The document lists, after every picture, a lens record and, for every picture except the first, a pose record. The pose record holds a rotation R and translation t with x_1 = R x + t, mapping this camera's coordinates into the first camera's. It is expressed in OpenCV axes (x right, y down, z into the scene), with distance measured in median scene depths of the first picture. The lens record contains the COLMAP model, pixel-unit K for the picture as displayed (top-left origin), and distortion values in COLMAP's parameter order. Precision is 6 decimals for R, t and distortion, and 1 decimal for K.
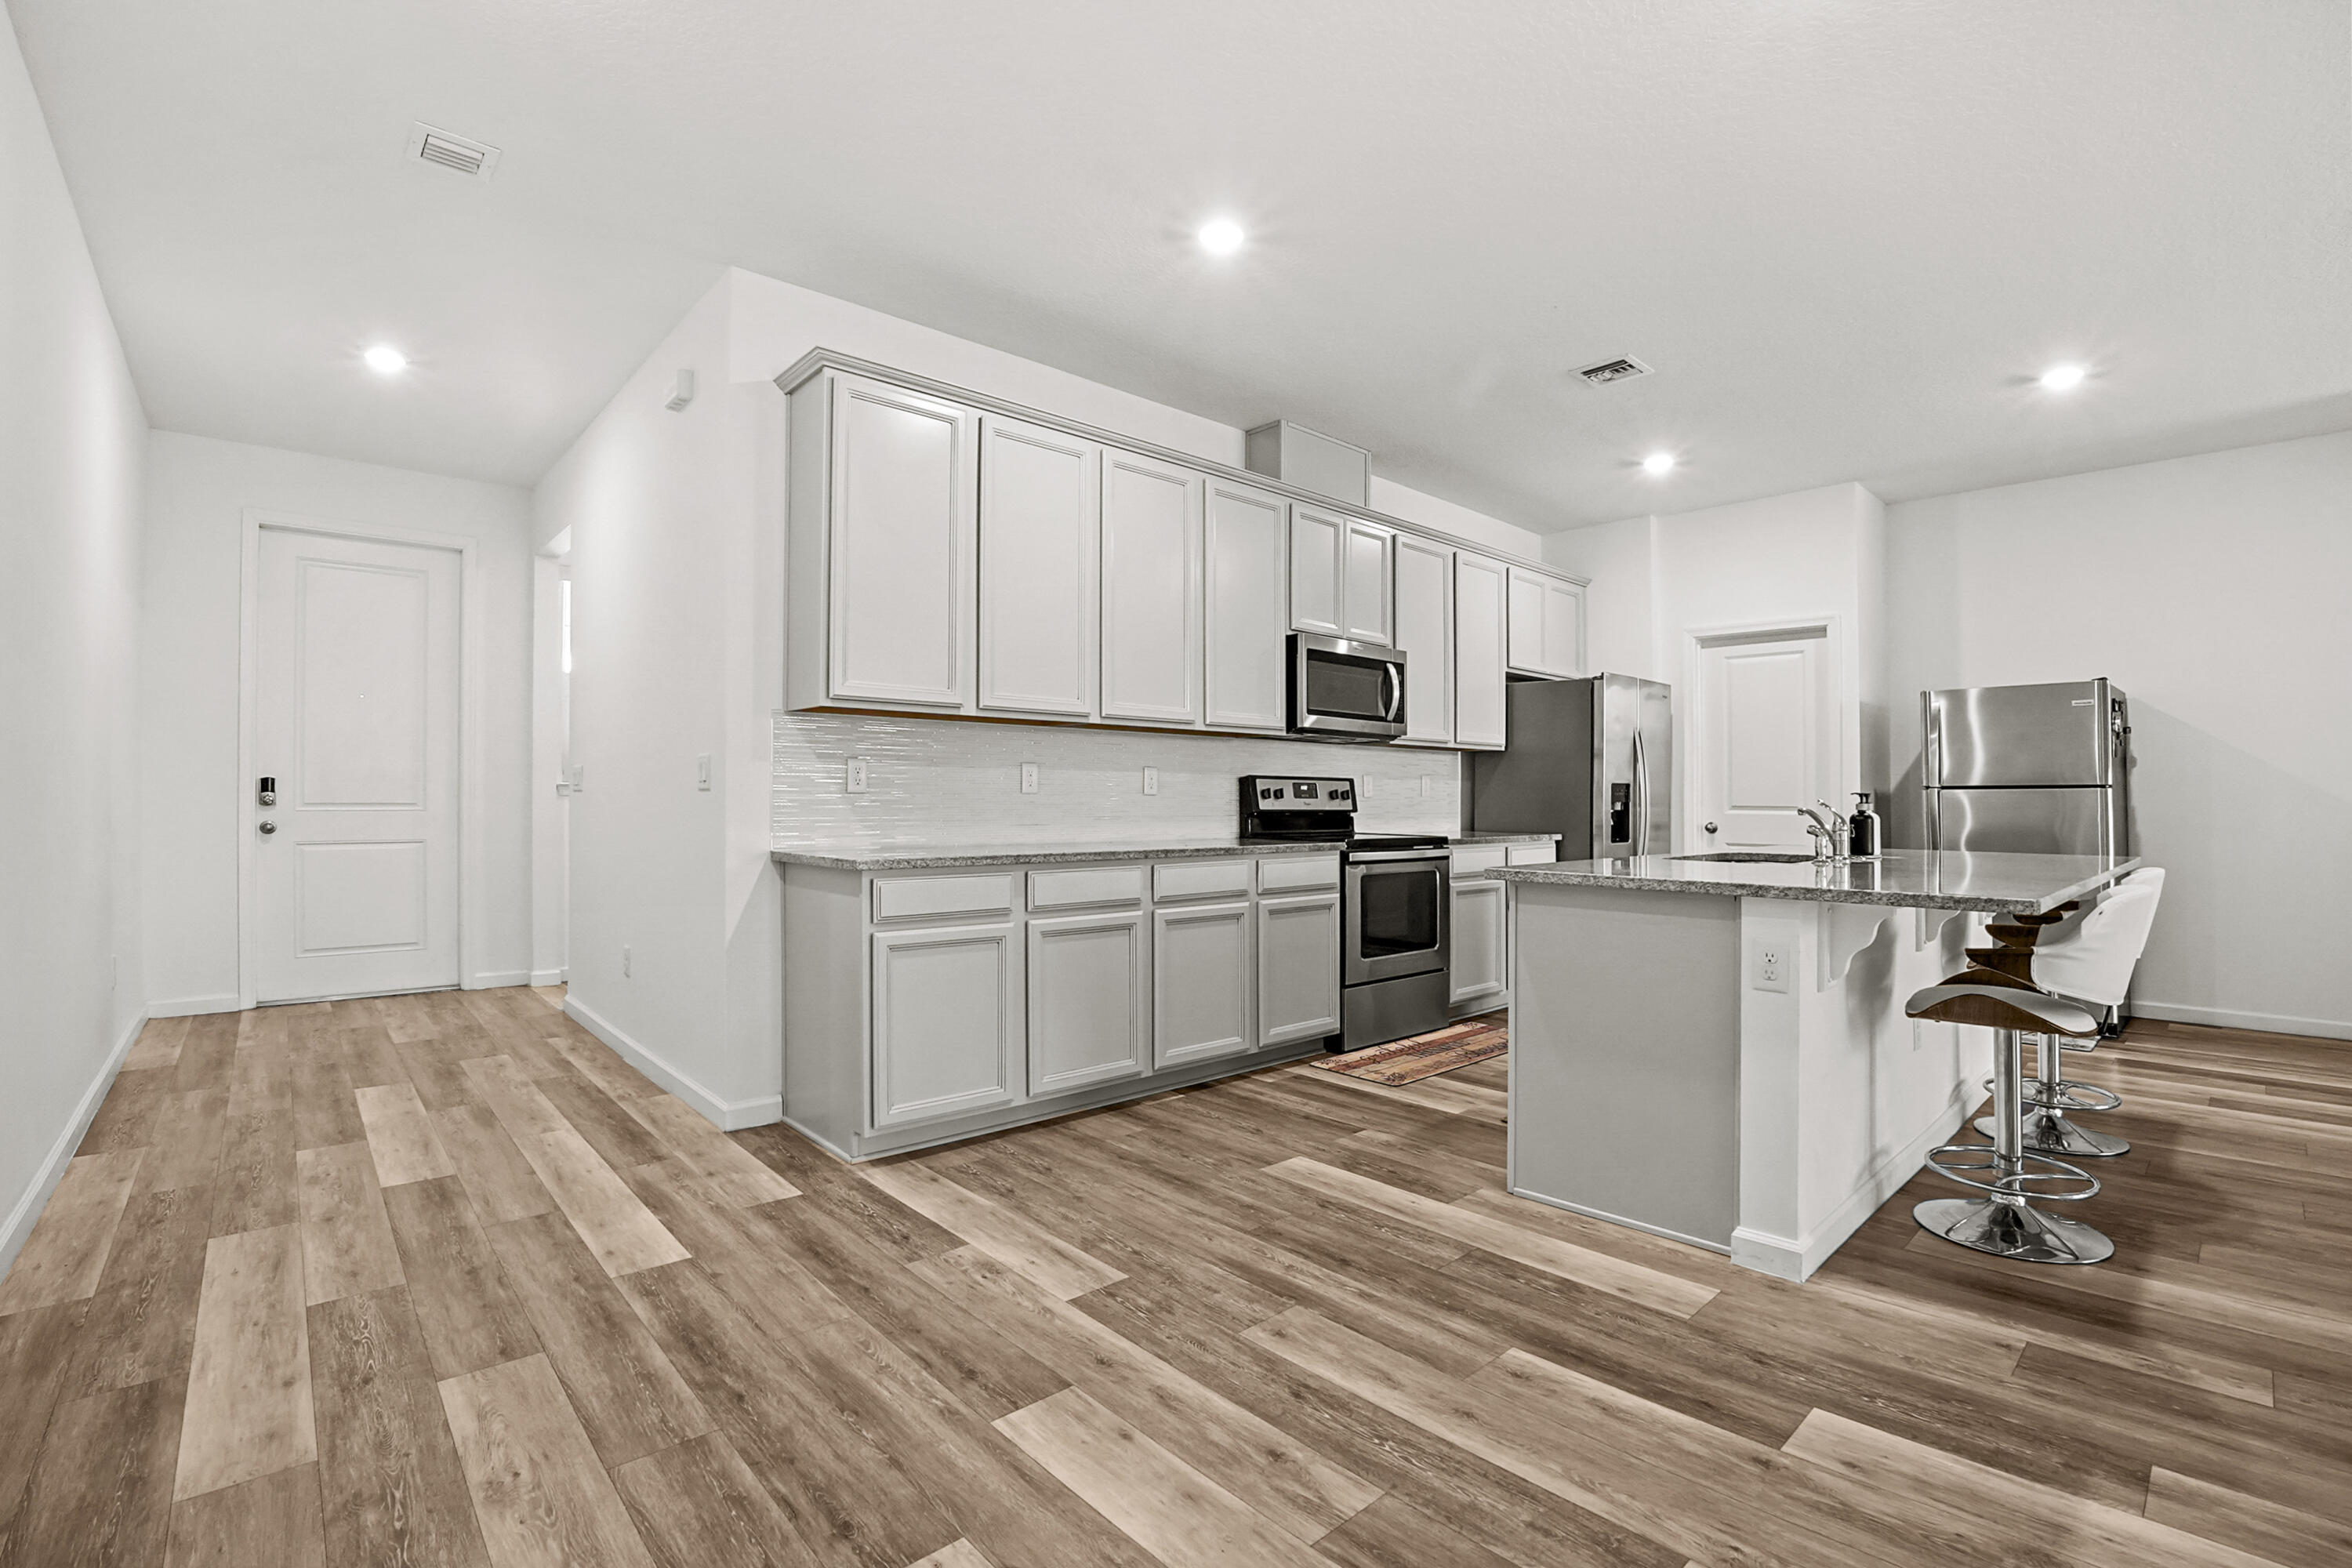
lens RADIAL K [[1058.1, 0, 1165.8], [0, 1058.1, 802.9], [0, 0, 1]] dist [-0.056925, 0.007786]
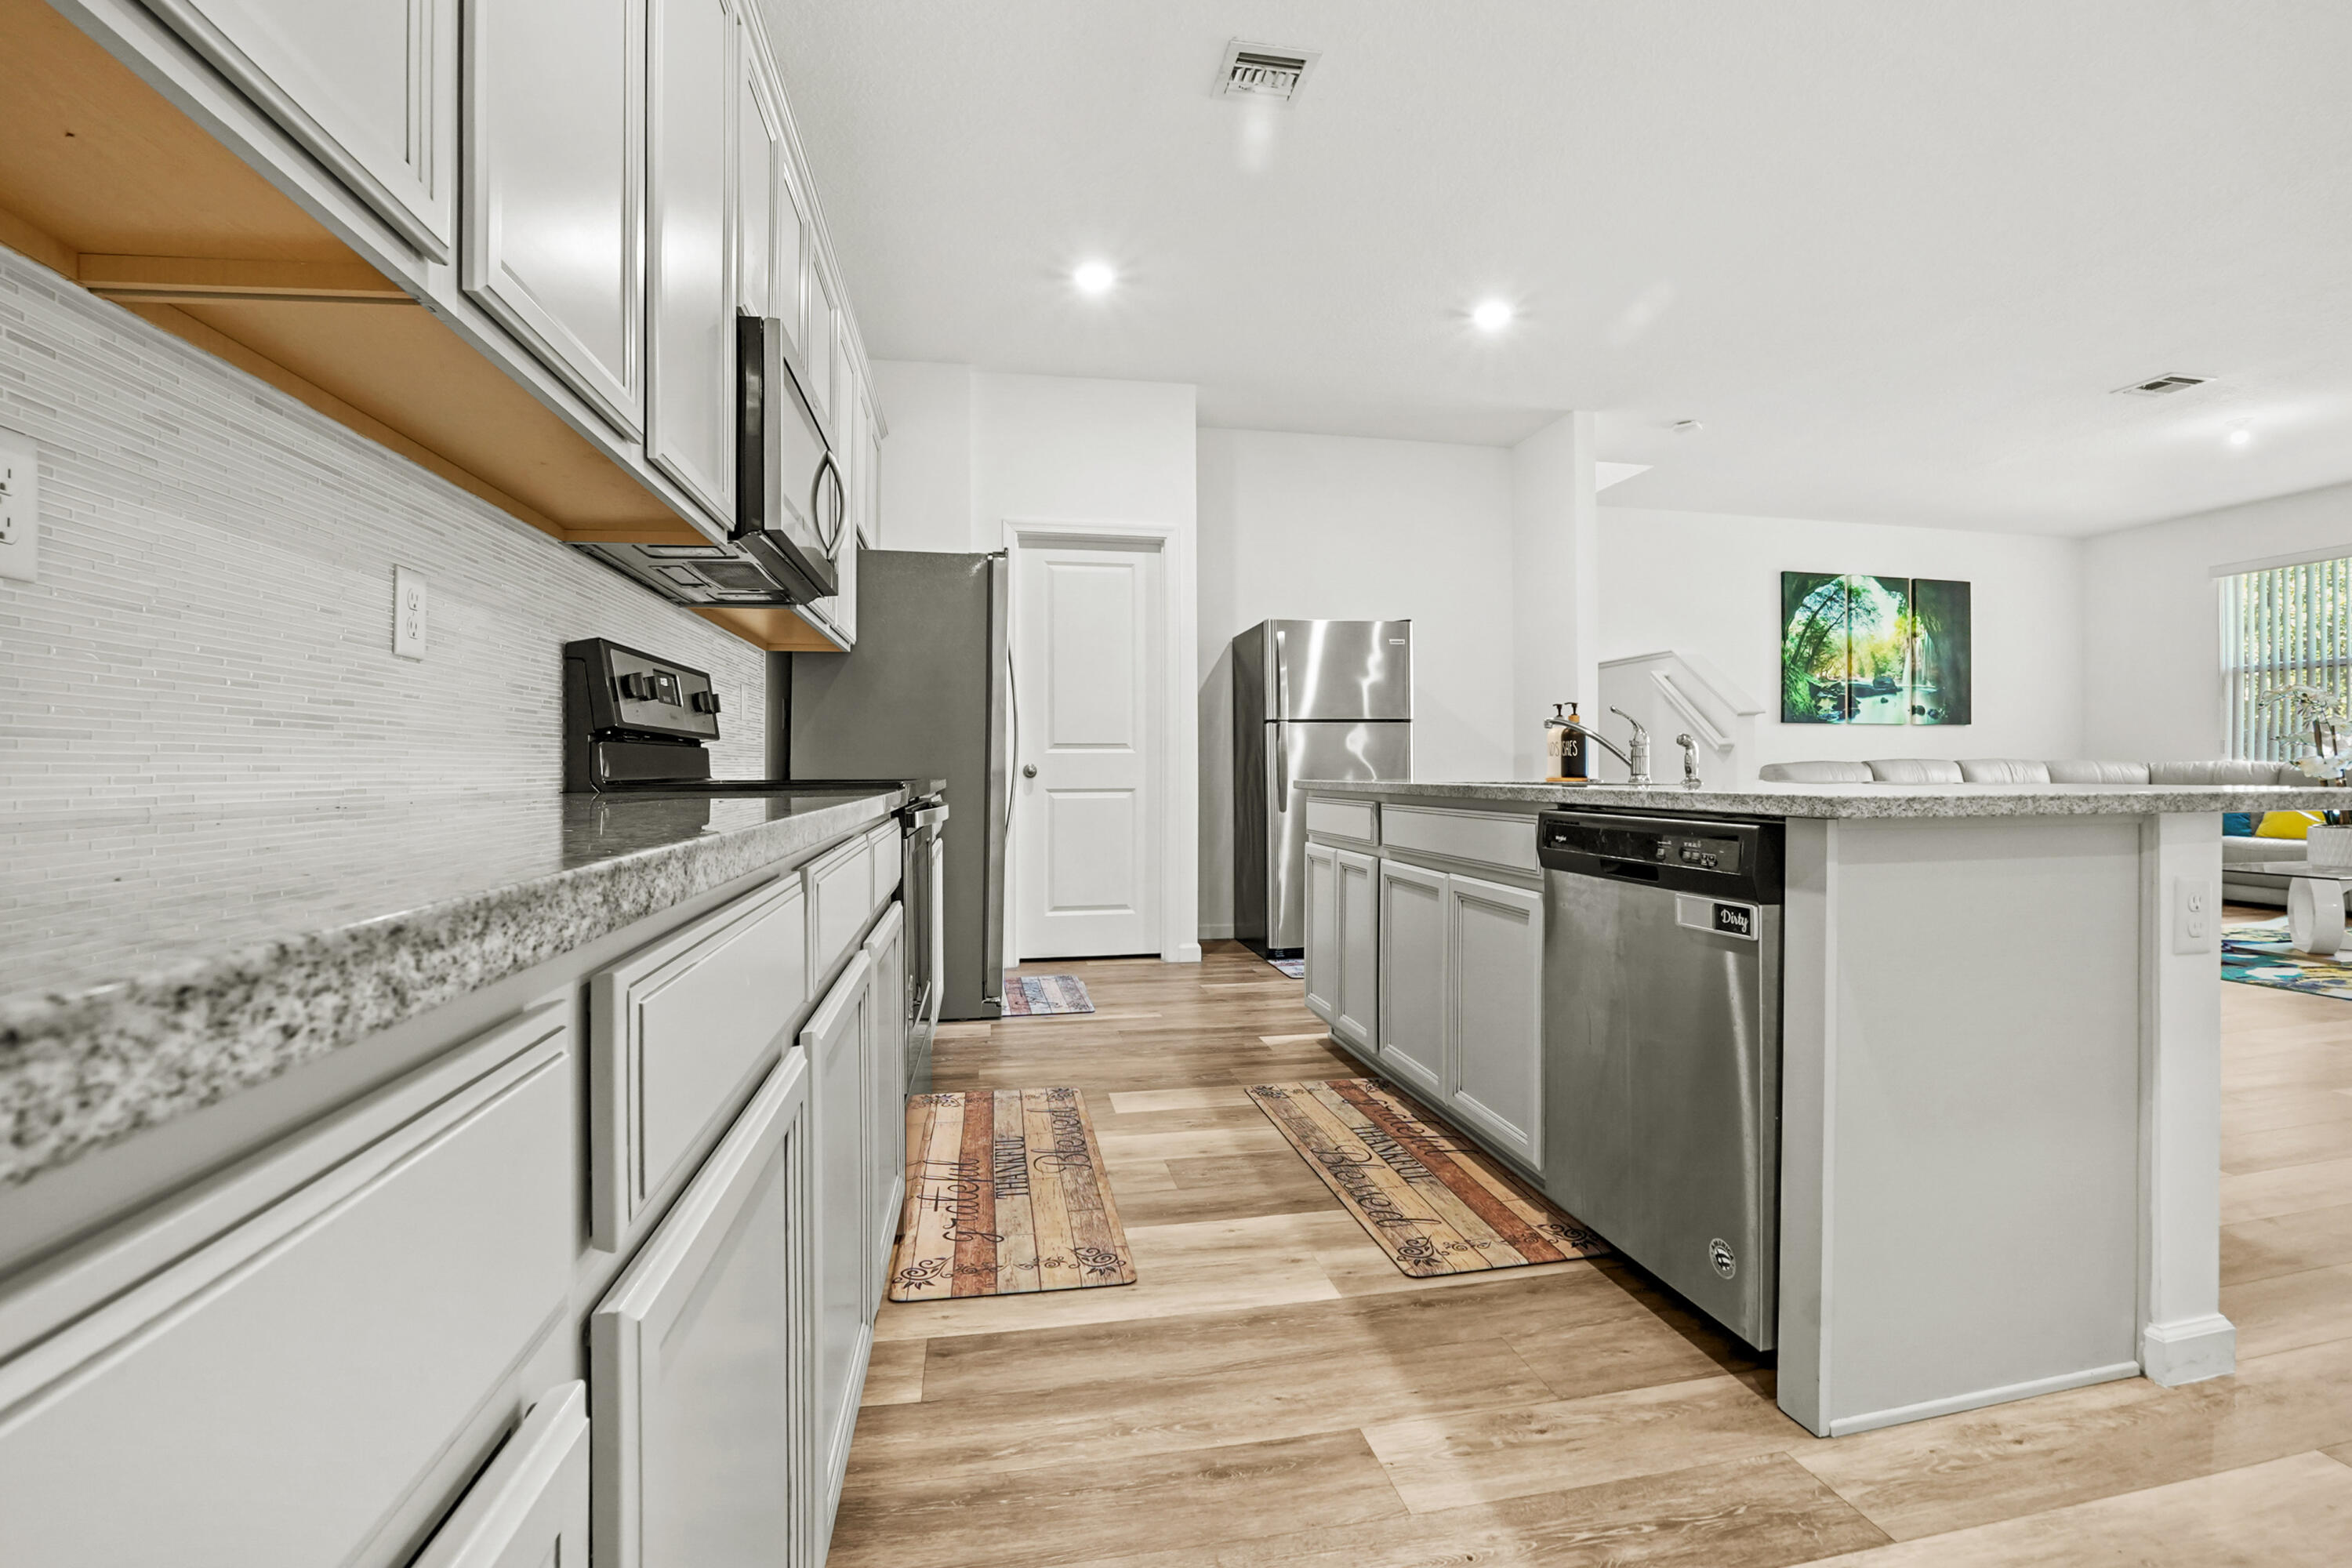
lens RADIAL K [[1058.1, 0, 1196.4], [0, 1058.1, 767.9], [0, 0, 1]] dist [-0.056925, 0.007786]
pose [[0.509551, -0.009066, 0.860393, -0.182094], [0.012544, 0.999916, 0.003107, 0.031236], [-0.860349, 0.009210, 0.509622, 0.734943]]
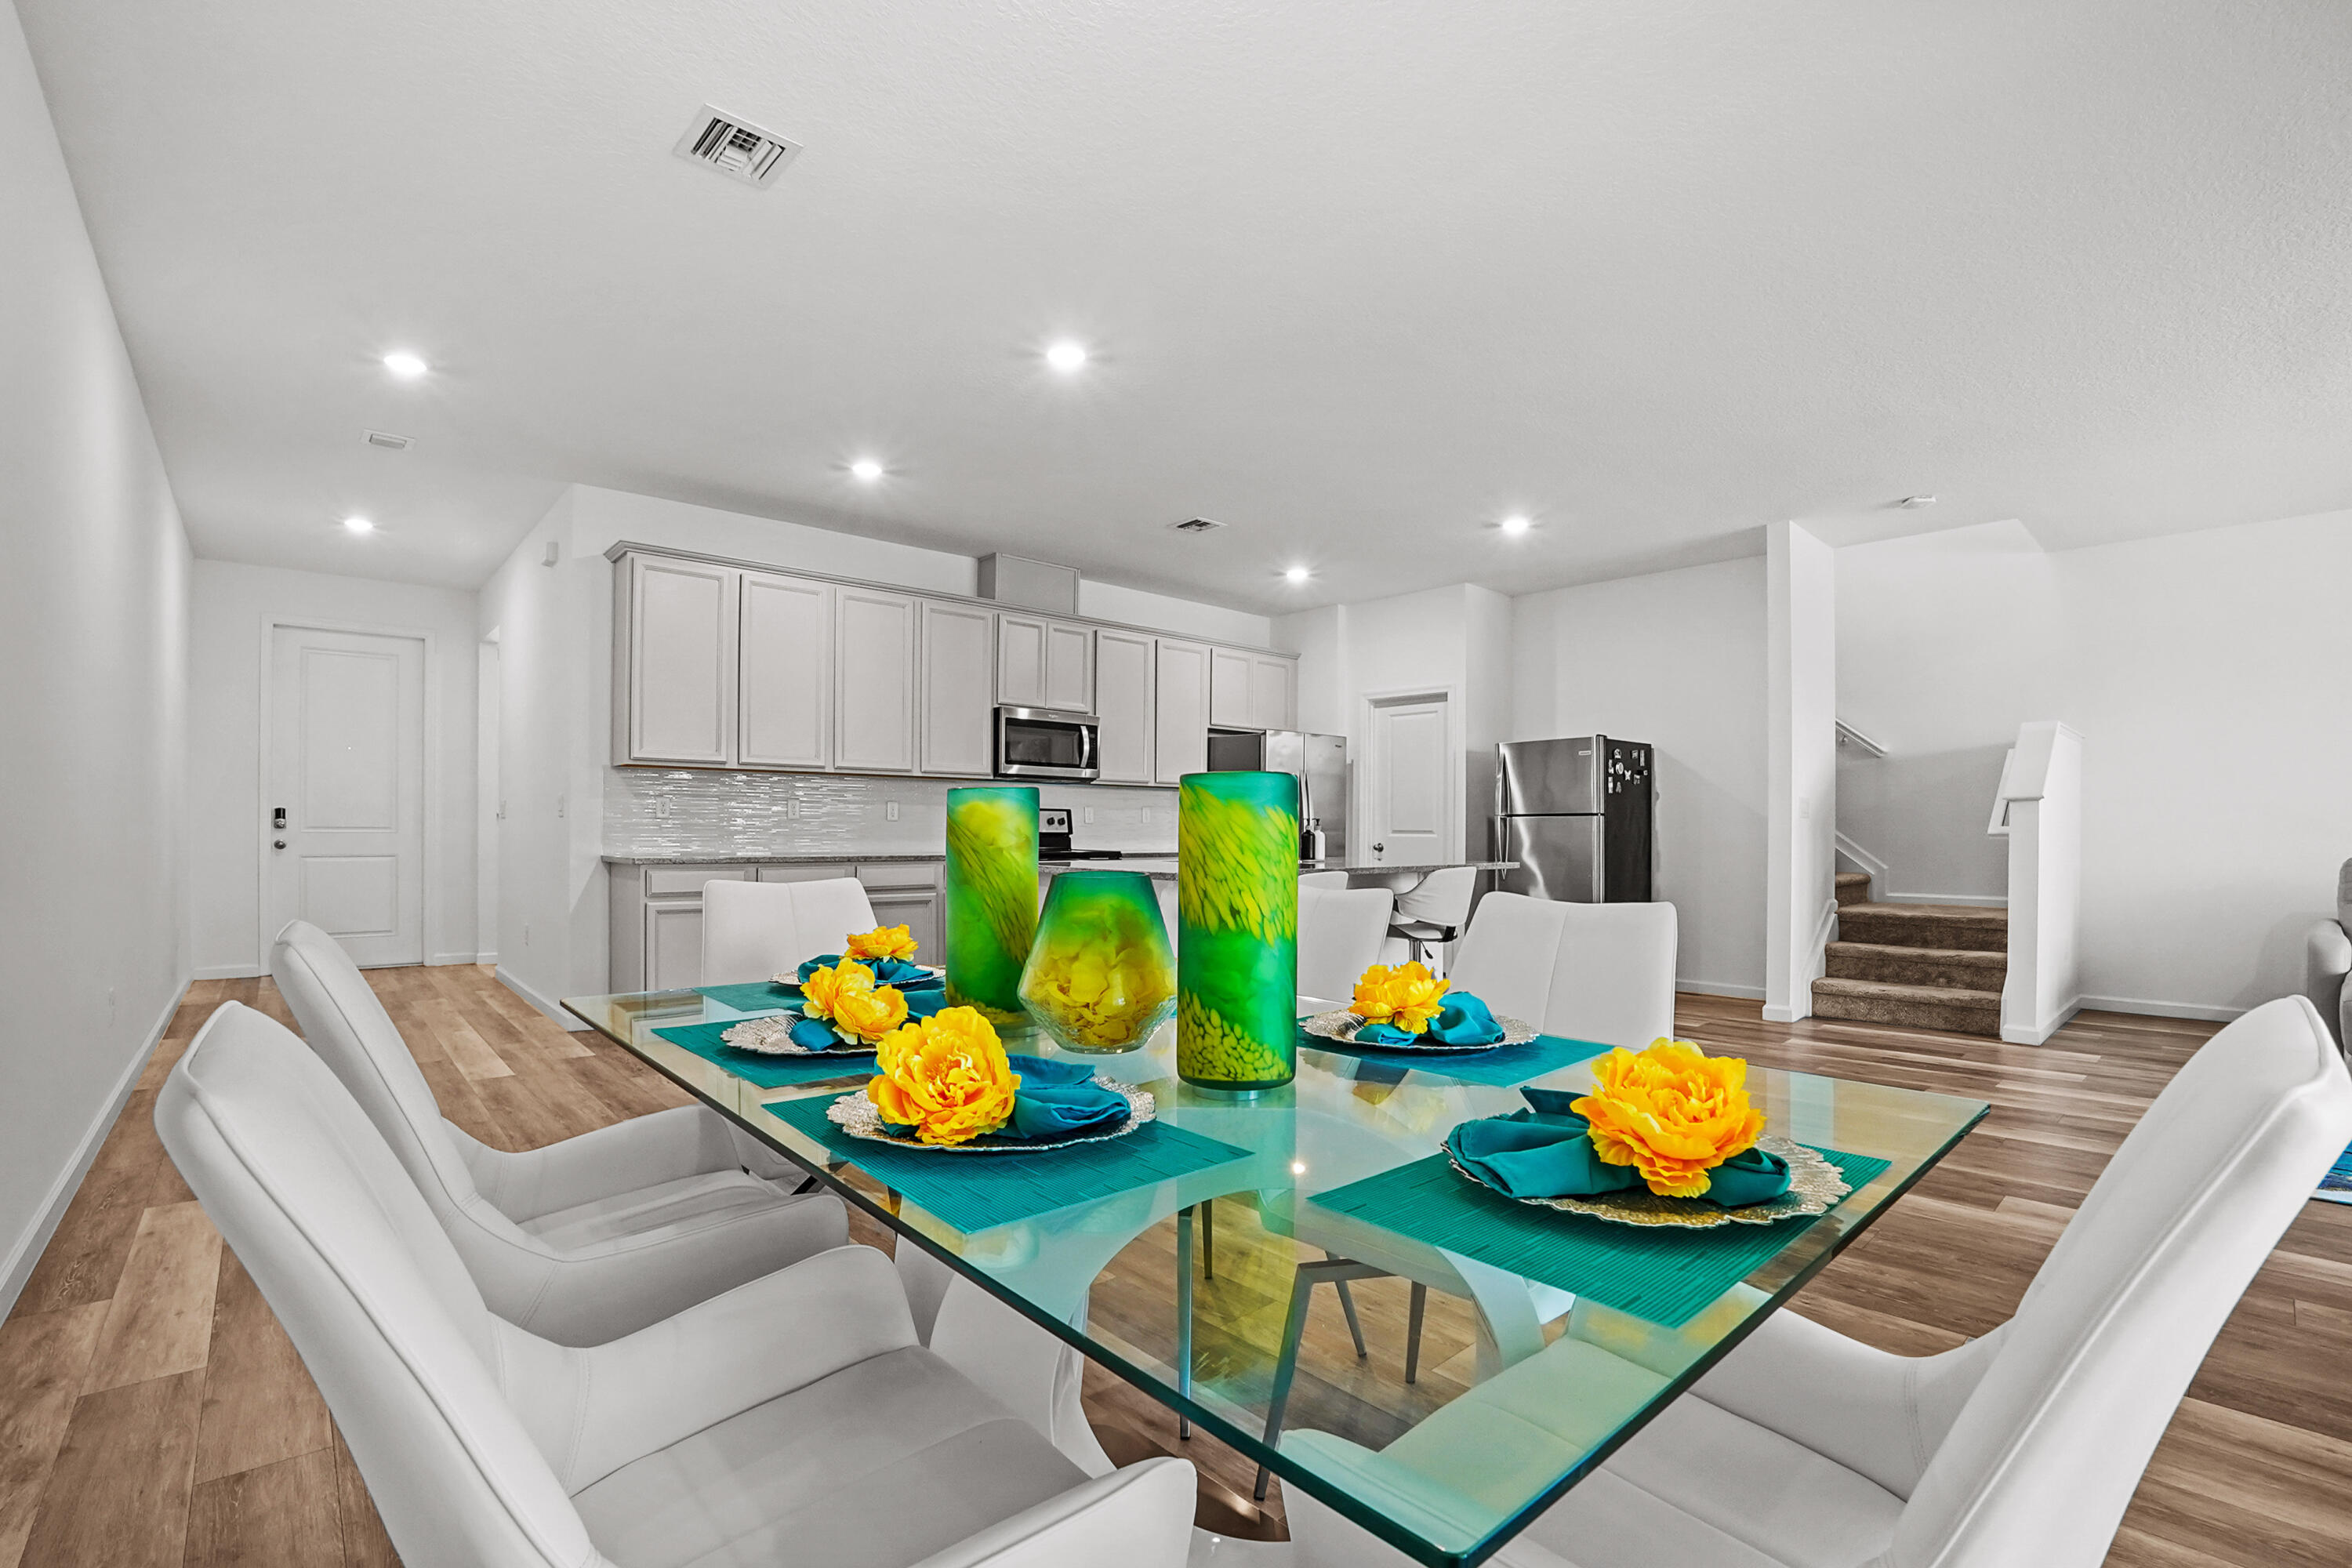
lens RADIAL K [[1058.1, 0, 1177.9], [0, 1058.1, 835.1], [0, 0, 1]] dist [-0.056925, 0.007786]
pose [[0.999996, 0.000837, 0.002590, 0.422114], [-0.000845, 0.999994, 0.003335, 0.007974], [-0.002588, -0.003338, 0.999991, -0.488253]]
